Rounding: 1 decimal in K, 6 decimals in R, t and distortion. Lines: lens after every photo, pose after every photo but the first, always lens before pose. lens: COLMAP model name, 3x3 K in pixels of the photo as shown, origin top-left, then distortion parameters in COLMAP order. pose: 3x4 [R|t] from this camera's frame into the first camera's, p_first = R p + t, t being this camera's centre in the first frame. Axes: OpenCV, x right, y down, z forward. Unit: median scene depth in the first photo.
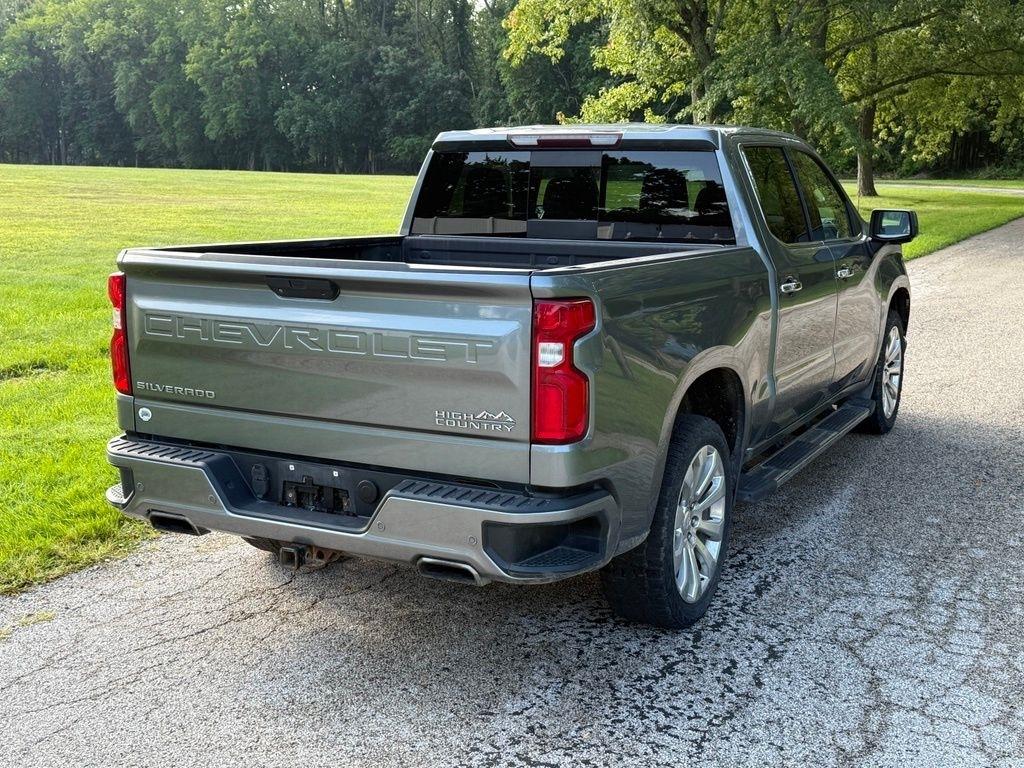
lens RADIAL K [[1199.7, 0, 510.2], [0, 1199.7, 387.1], [0, 0, 1]] dist [0.189530, -0.418728]
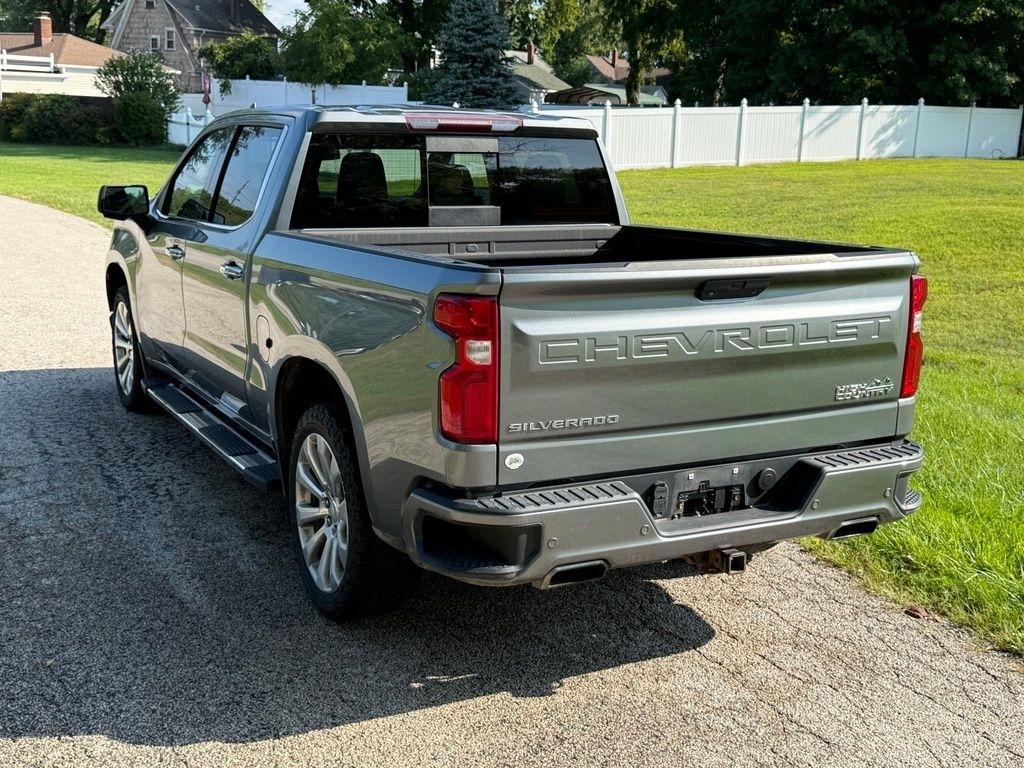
lens RADIAL K [[1199.7, 0, 510.2], [0, 1199.7, 387.1], [0, 0, 1]] dist [0.189530, -0.418728]
pose [[-0.578005, 0.149707, -0.802183, 0.925443], [-0.174633, 0.937561, 0.300802, -0.358227], [0.797128, 0.313953, -0.515771, 1.872708]]
